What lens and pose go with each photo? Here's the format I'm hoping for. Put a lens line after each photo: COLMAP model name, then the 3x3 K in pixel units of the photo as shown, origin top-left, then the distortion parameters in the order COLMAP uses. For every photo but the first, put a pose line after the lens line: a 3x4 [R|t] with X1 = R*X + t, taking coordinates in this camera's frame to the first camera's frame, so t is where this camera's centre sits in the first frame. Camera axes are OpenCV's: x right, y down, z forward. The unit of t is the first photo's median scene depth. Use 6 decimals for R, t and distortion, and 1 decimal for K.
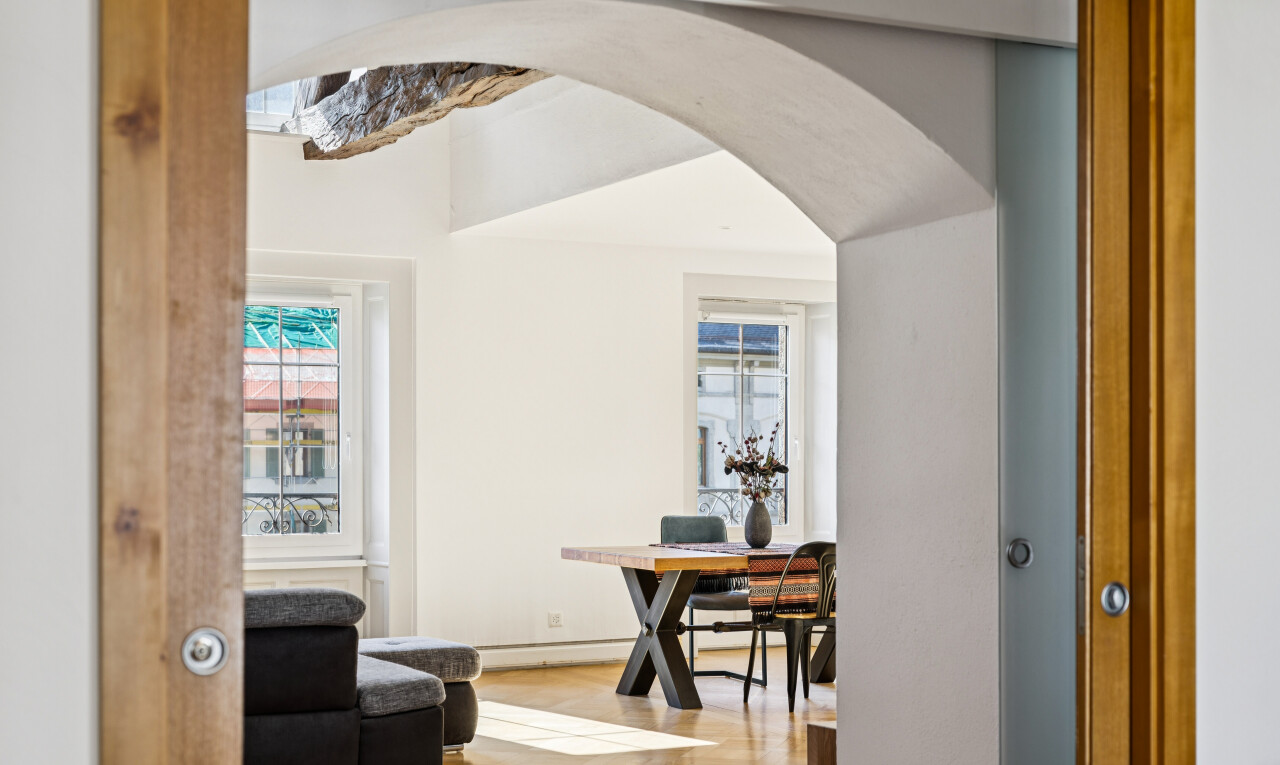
lens RADIAL K [[1880.7, 0, 644.4], [0, 1880.7, 457.8], [0, 0, 1]] dist [0.027985, 0.010642]
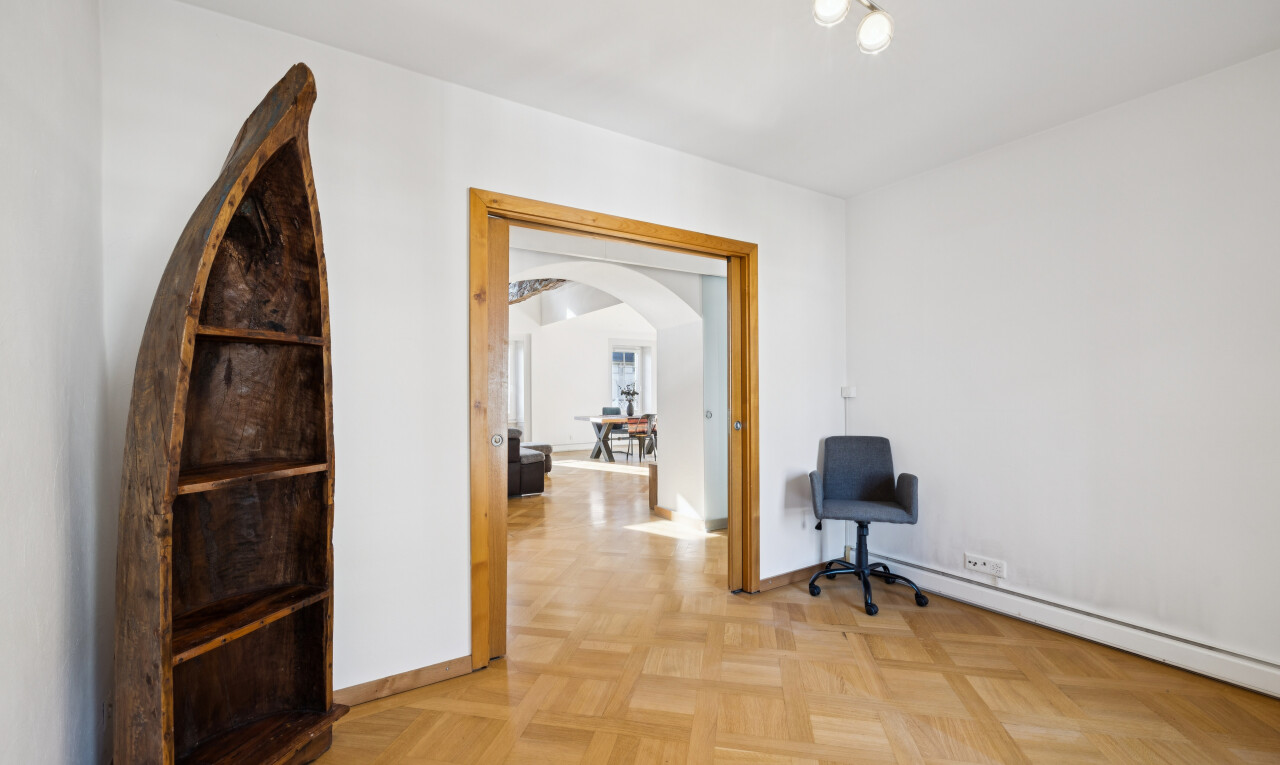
lens RADIAL K [[545.0, 0, 633.0], [0, 545.0, 388.1], [0, 0, 1]] dist [-0.000688, 0.000189]
pose [[0.997096, -0.004231, 0.076038, -0.012253], [0.004740, 0.999967, -0.006524, 0.002194], [-0.076008, 0.006865, 0.997084, -0.018507]]
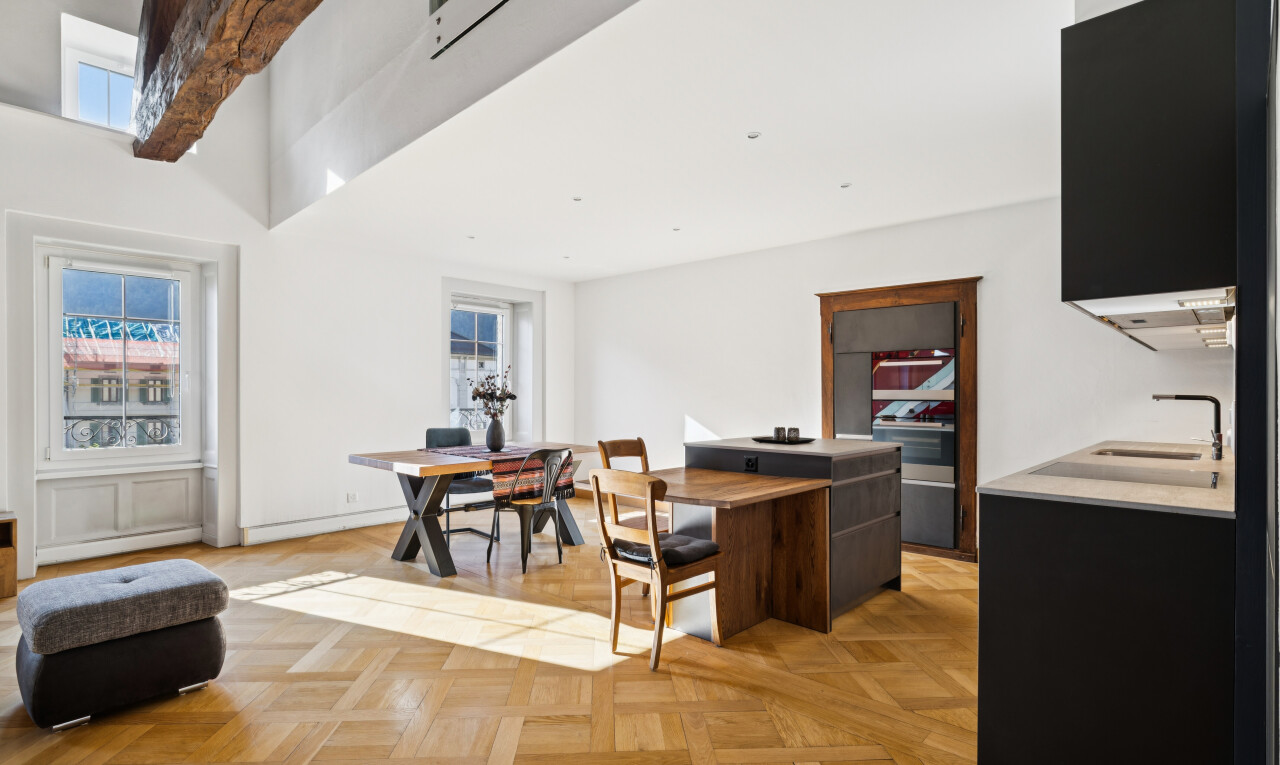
lens RADIAL K [[624.6, 0, 633.0], [0, 624.6, 389.6], [0, 0, 1]] dist [-0.000948, -0.000167]
pose [[0.948562, 0.002316, 0.316582, 0.008202], [-0.000529, 0.999983, -0.005731, 0.003110], [-0.316590, 0.005269, 0.948548, 0.520107]]
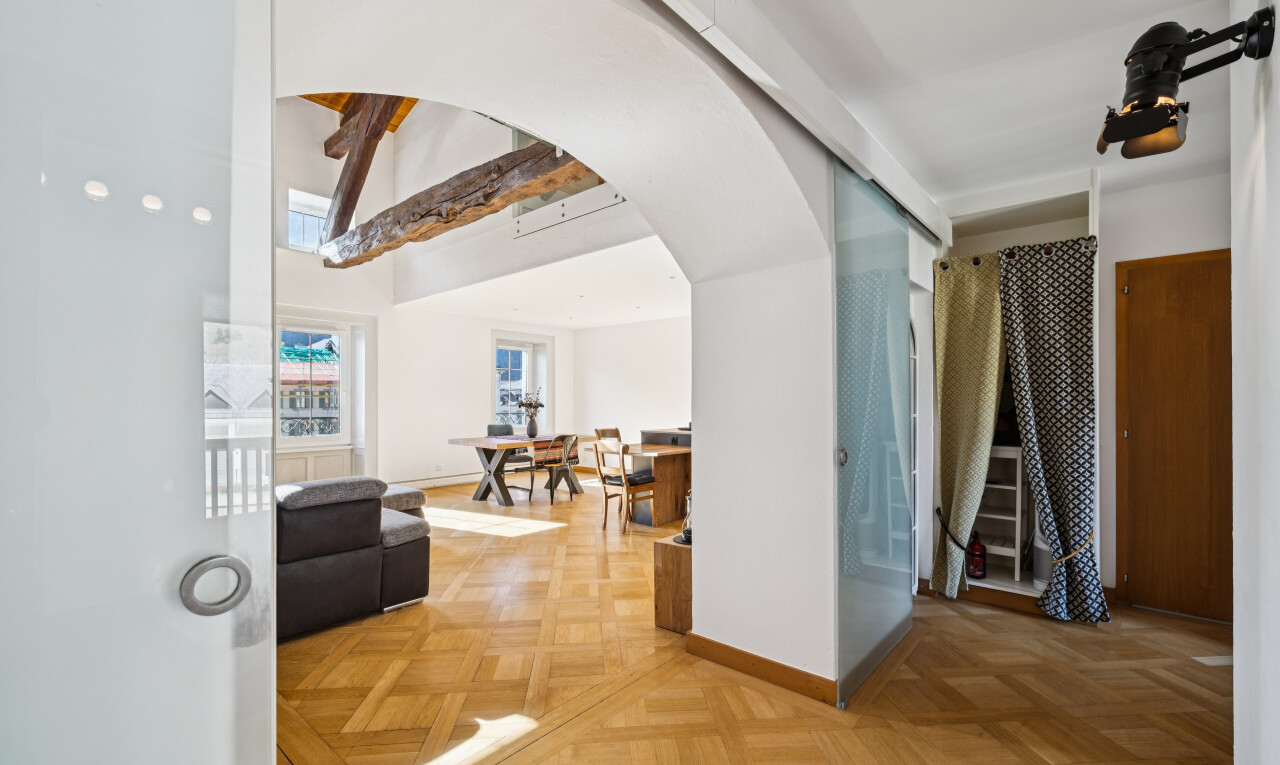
lens RADIAL K [[546.3, 0, 641.4], [0, 546.3, 396.4], [0, 0, 1]] dist [0.000472, 0.001095]
pose [[0.929541, 0.003052, 0.368706, -0.074299], [0.000115, 0.999963, -0.008566, -0.000179], [-0.368719, 0.008005, 0.929506, 0.281294]]
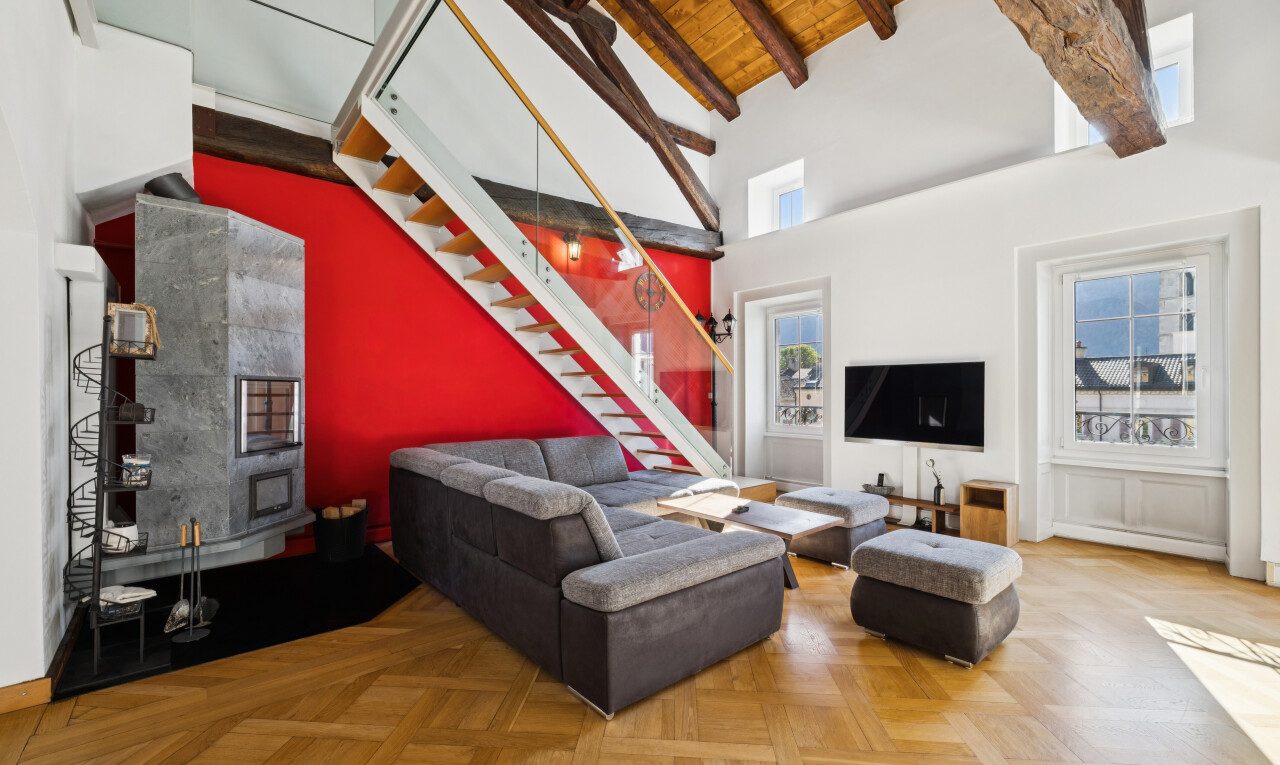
lens RADIAL K [[545.0, 0, 633.0], [0, 545.0, 388.1], [0, 0, 1]] dist [-0.000688, 0.000189]
pose [[0.191891, -0.007162, -0.981390, 0.133933], [0.000224, 0.999974, -0.007254, 0.003865], [0.981416, 0.001172, 0.191887, 0.634963]]
